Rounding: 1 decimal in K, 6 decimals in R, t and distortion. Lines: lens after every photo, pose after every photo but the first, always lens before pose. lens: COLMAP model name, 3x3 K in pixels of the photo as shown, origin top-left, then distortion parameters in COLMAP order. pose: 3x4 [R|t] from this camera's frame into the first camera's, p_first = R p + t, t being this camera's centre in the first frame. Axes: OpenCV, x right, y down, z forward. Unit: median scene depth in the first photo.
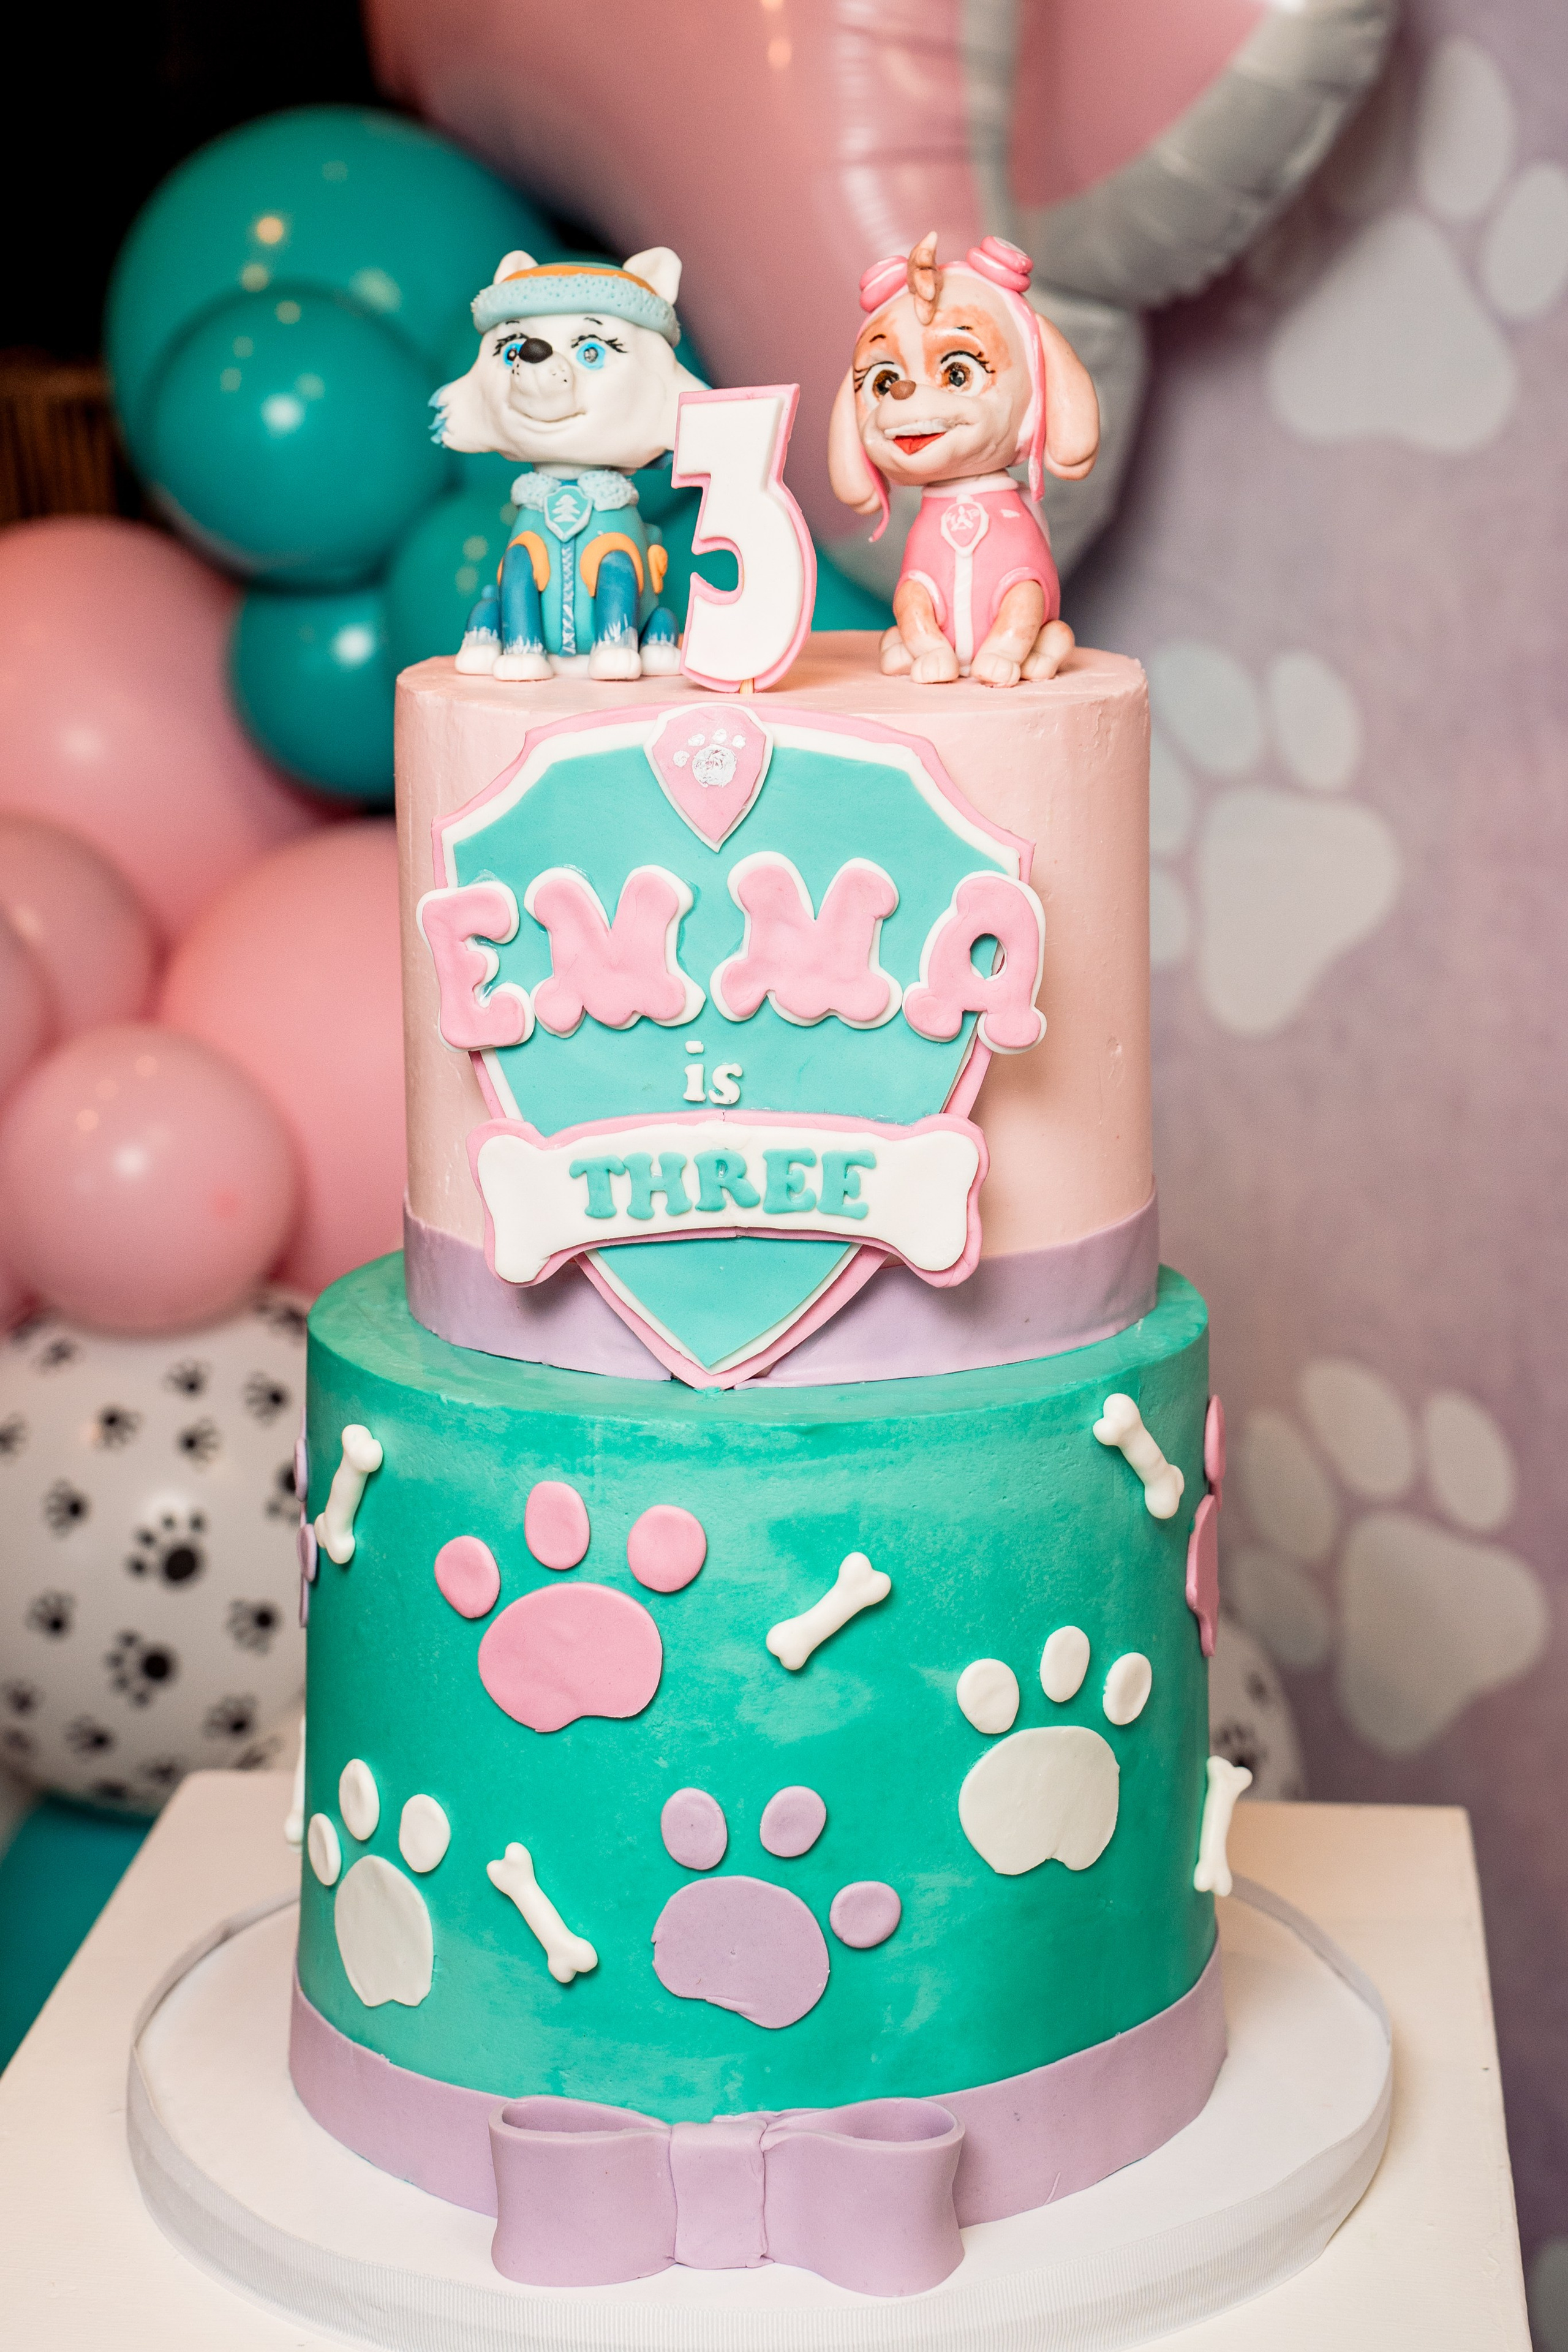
lens RADIAL K [[4623.5, 0, 784.3], [0, 4623.5, 1185.9], [0, 0, 1]] dist [0.183612, 0.000000]
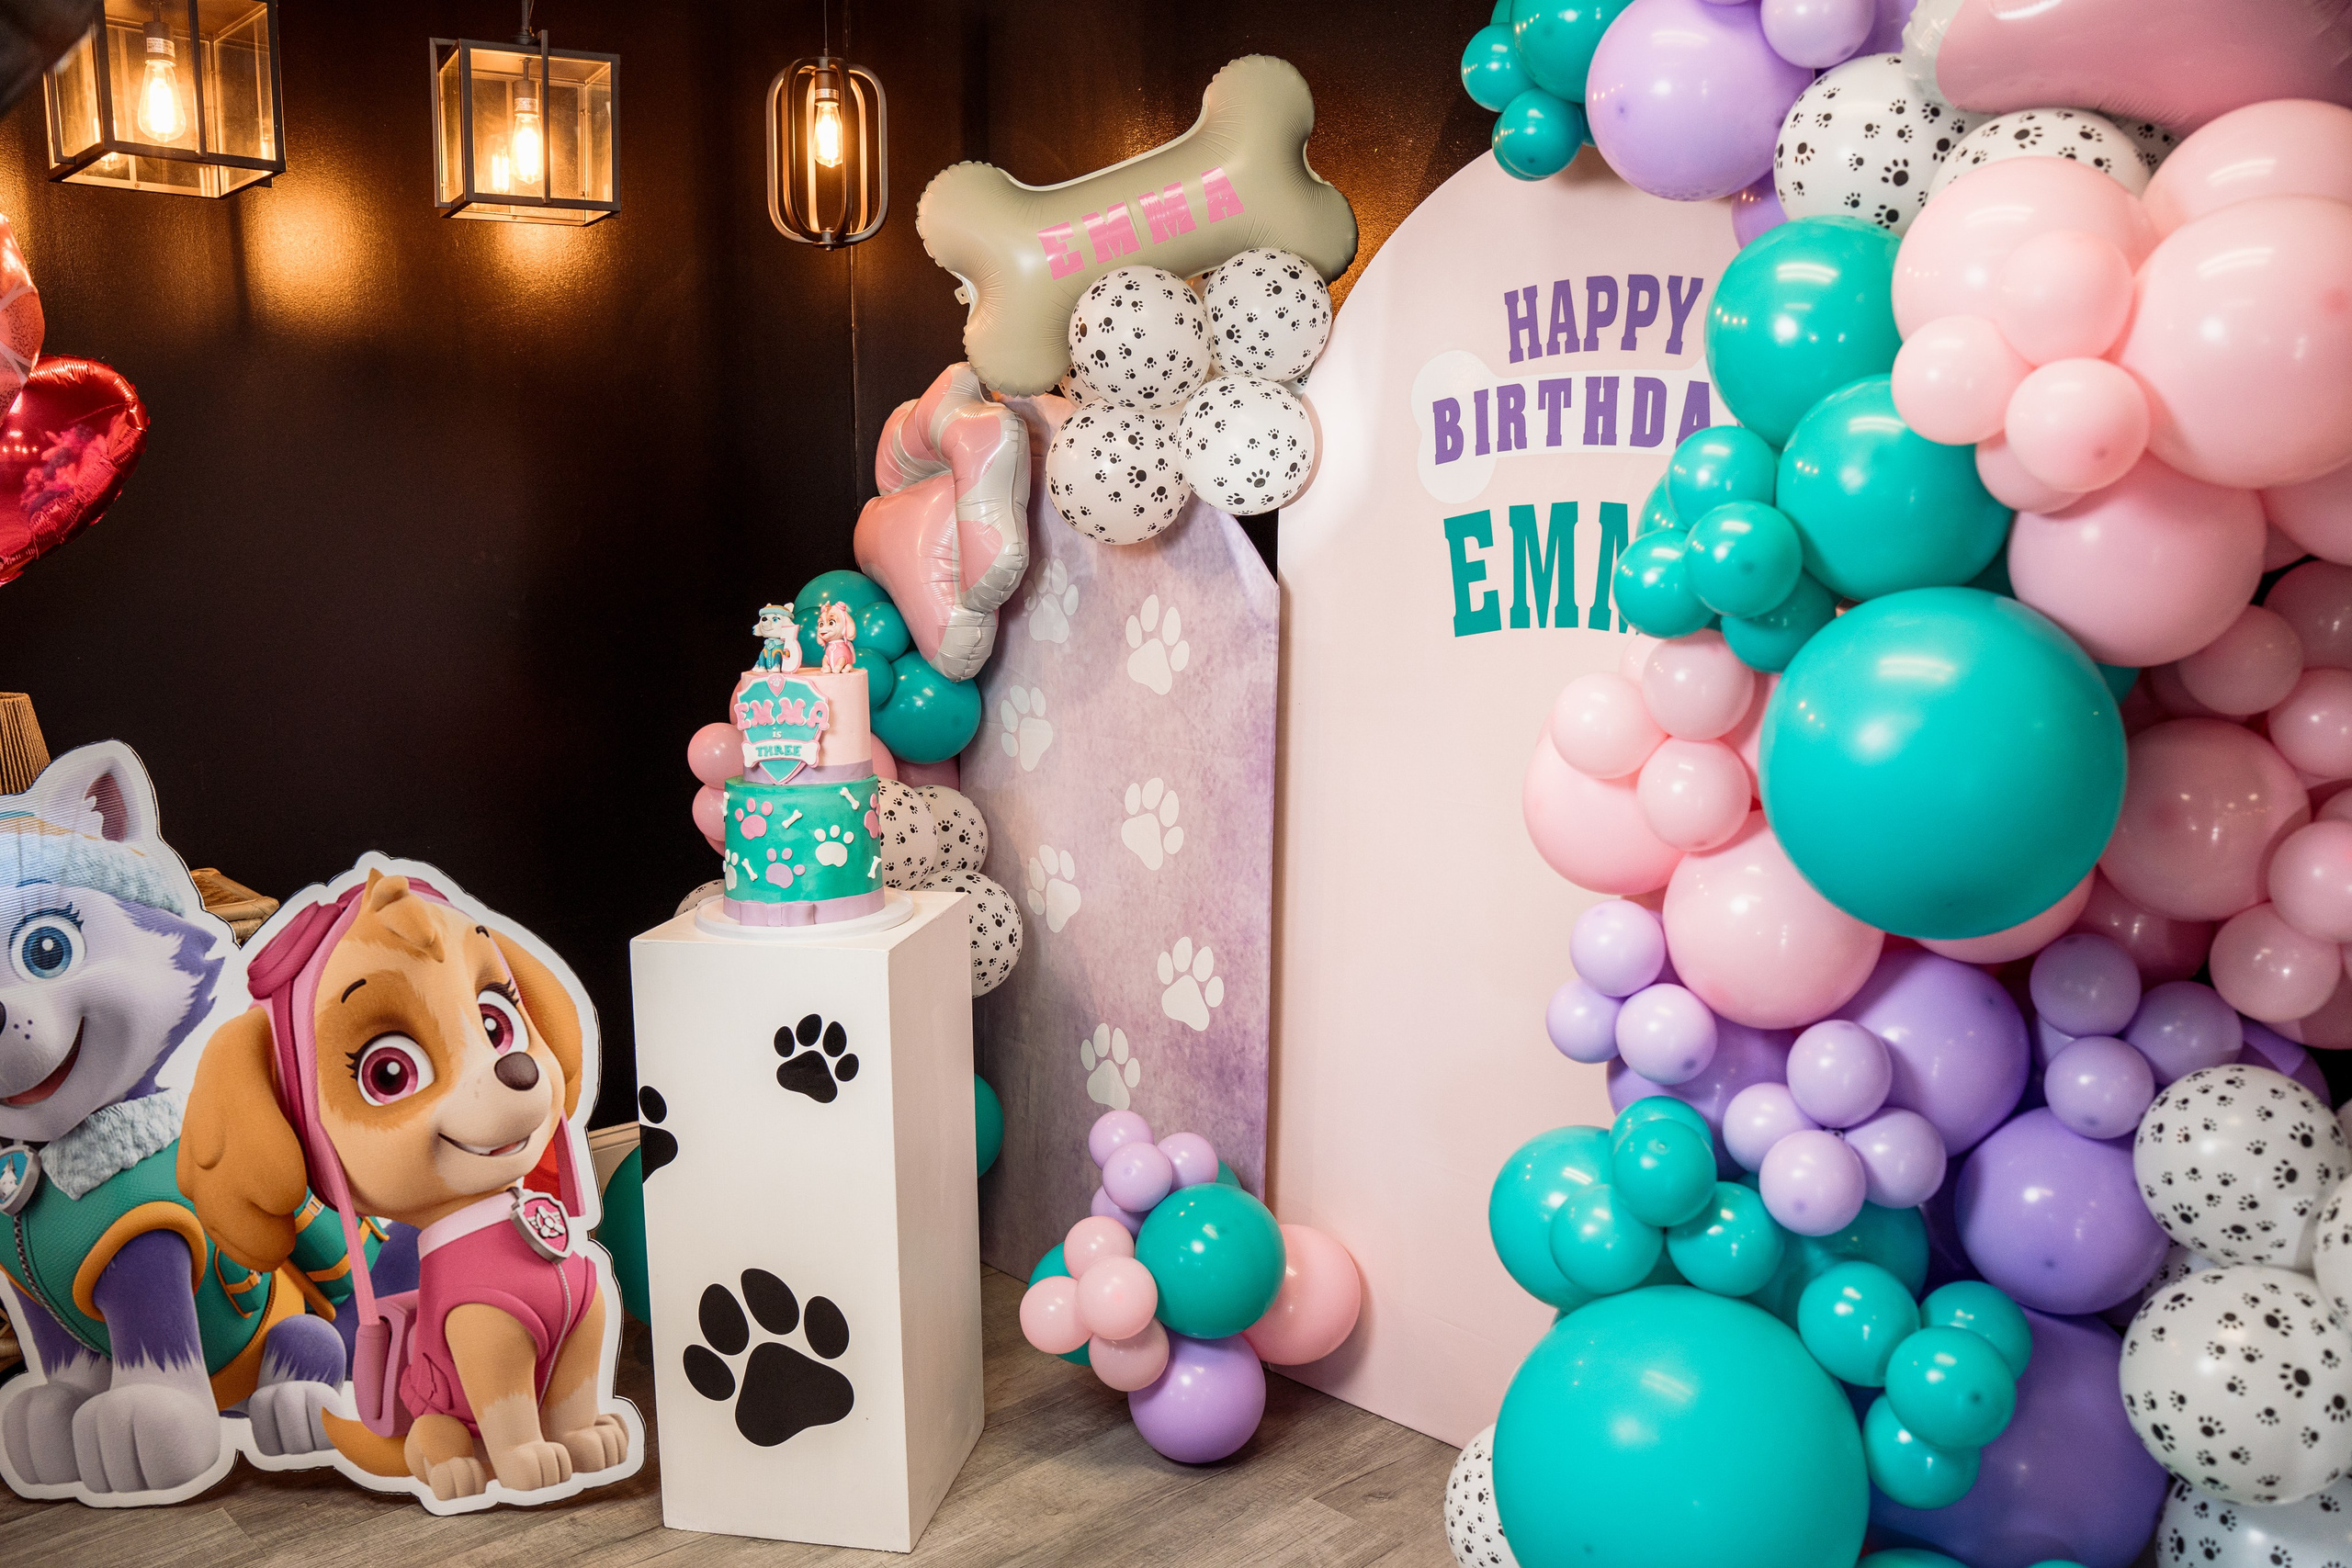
lens RADIAL K [[1911.1, 0, 1178.0], [0, 1911.1, 781.3], [0, 0, 1]] dist [-0.057001, -0.002268]
pose [[0.995935, 0.013332, -0.089083, 0.738838], [-0.021703, 0.995367, -0.093672, 0.264652], [0.087422, 0.095224, 0.991610, -1.470988]]
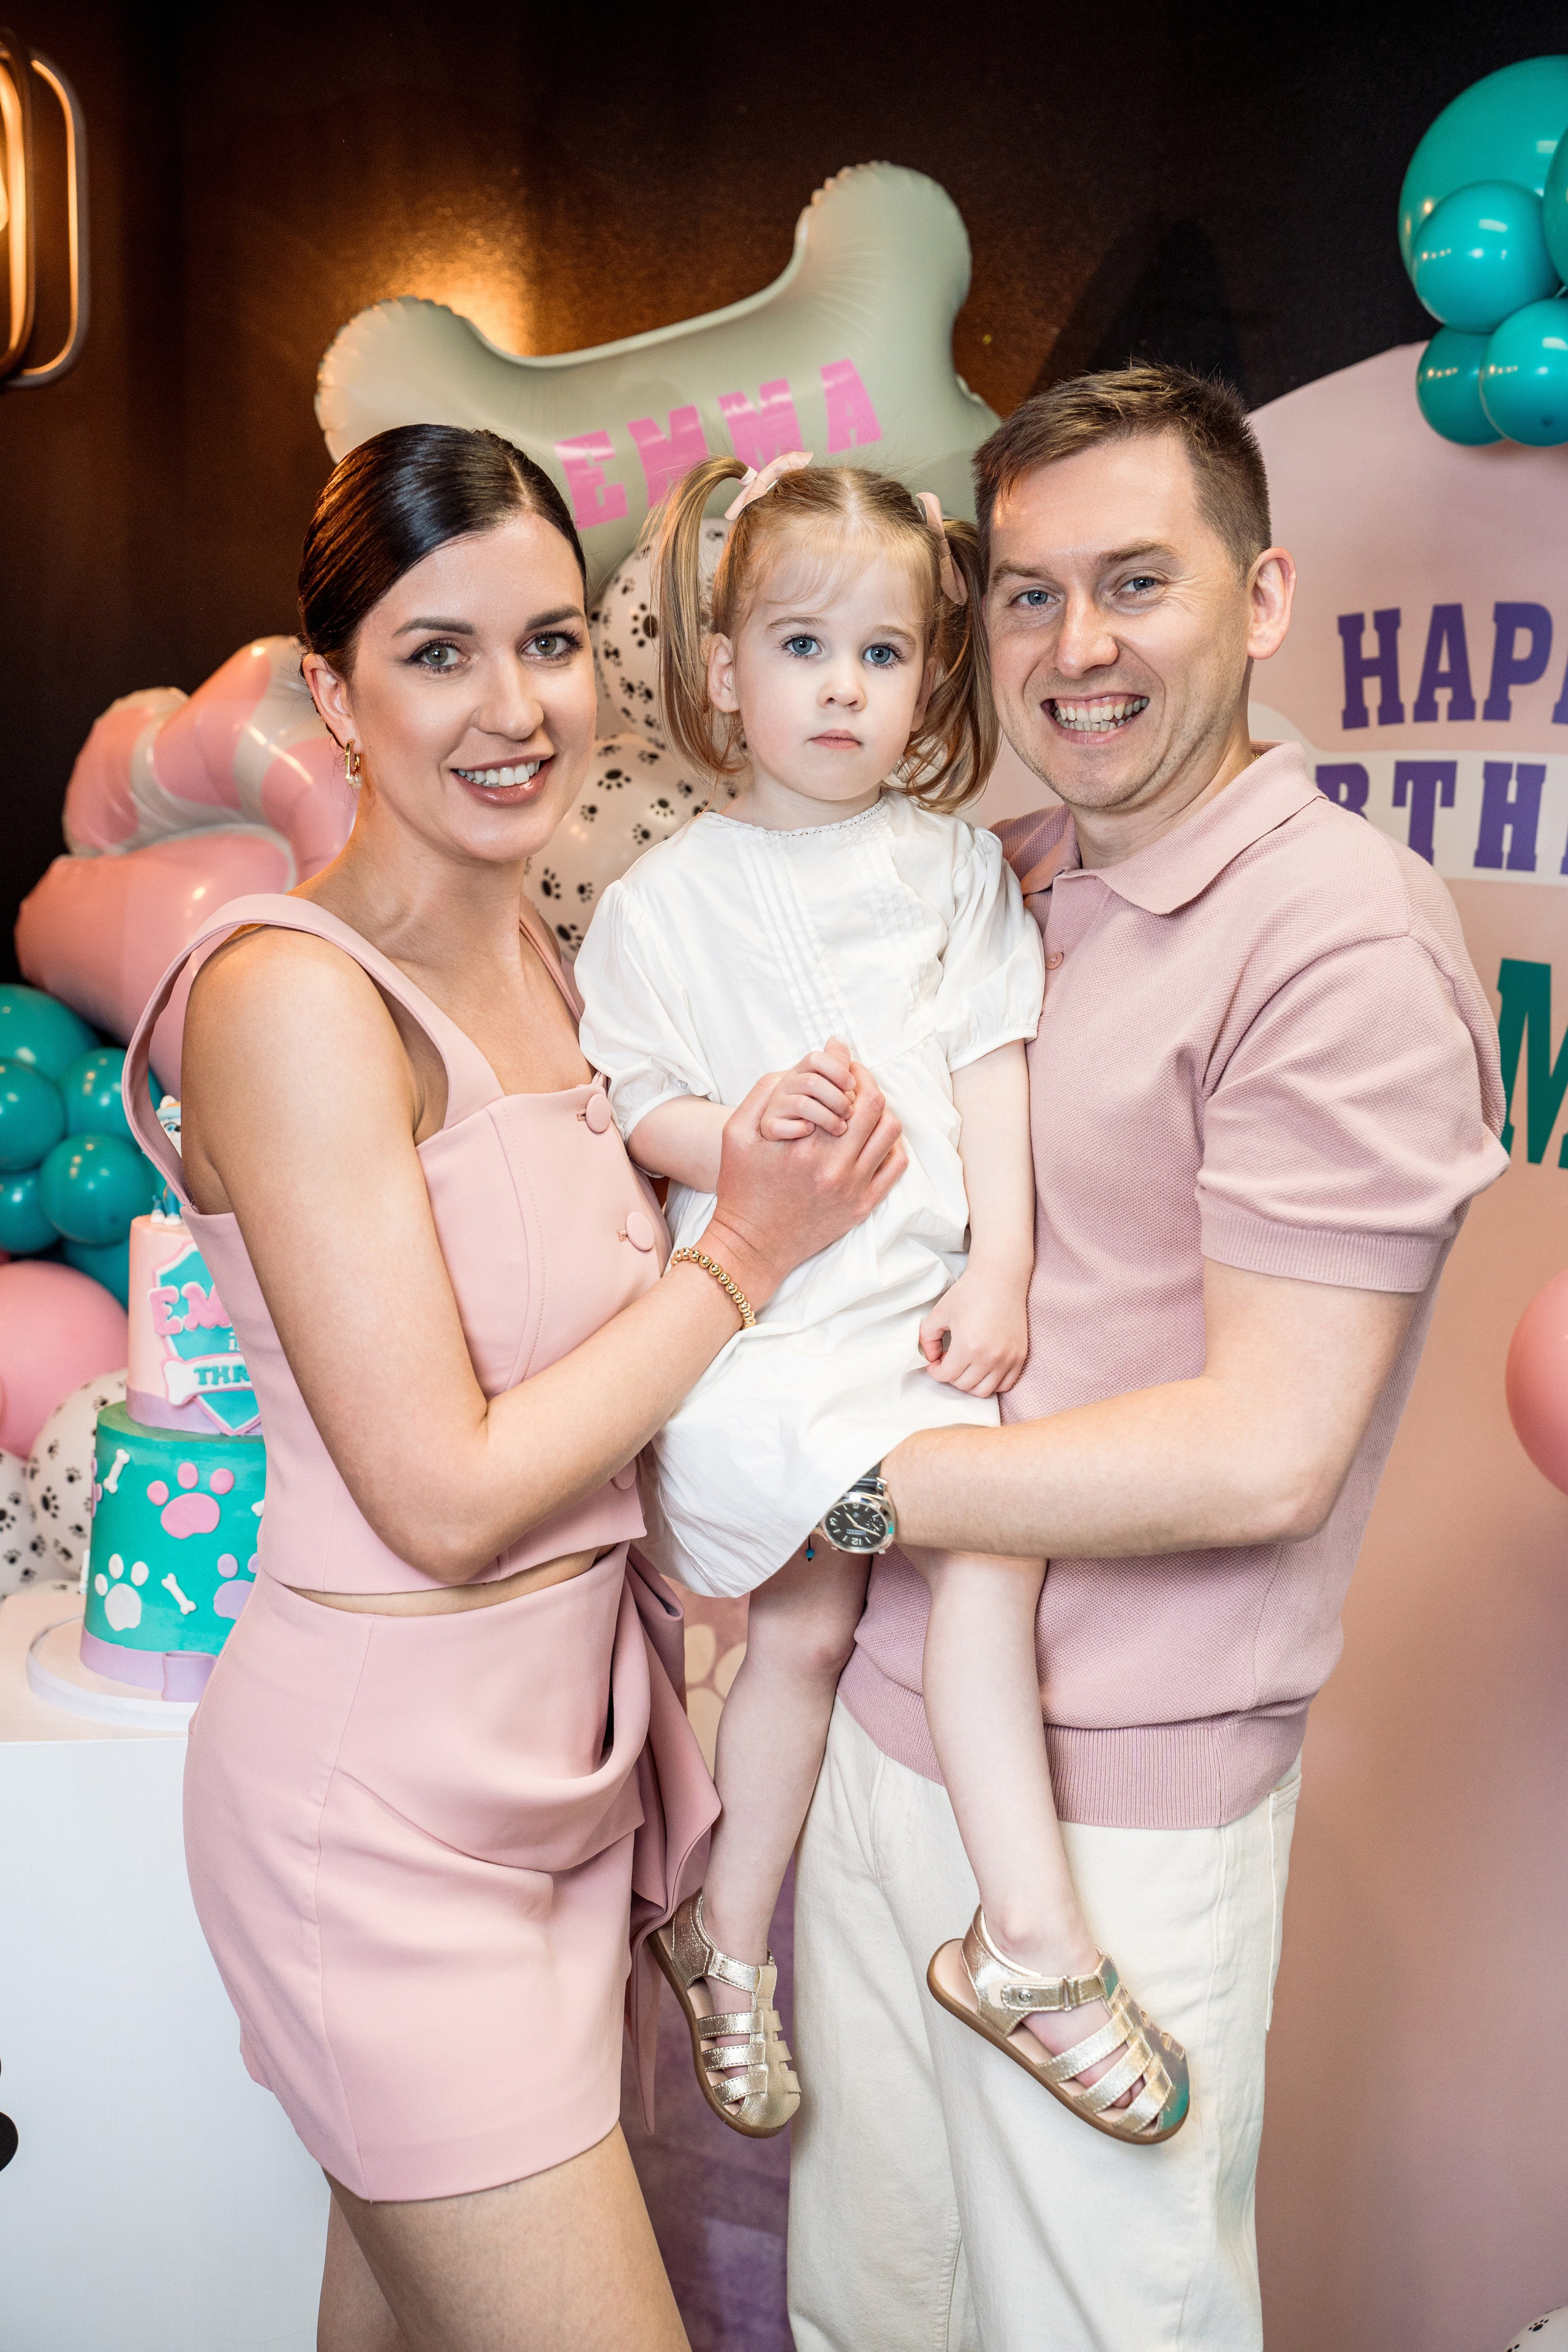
lens RADIAL K [[2903.3, 0, 779.8], [0, 2903.3, 1179.7], [0, 0, 1]] dist [0.179458, 0.000000]
pose [[0.966450, 0.016183, 0.256343, -0.180652], [0.010194, 0.994811, -0.101233, 0.077735], [-0.256651, 0.100449, 0.961270, -1.175014]]
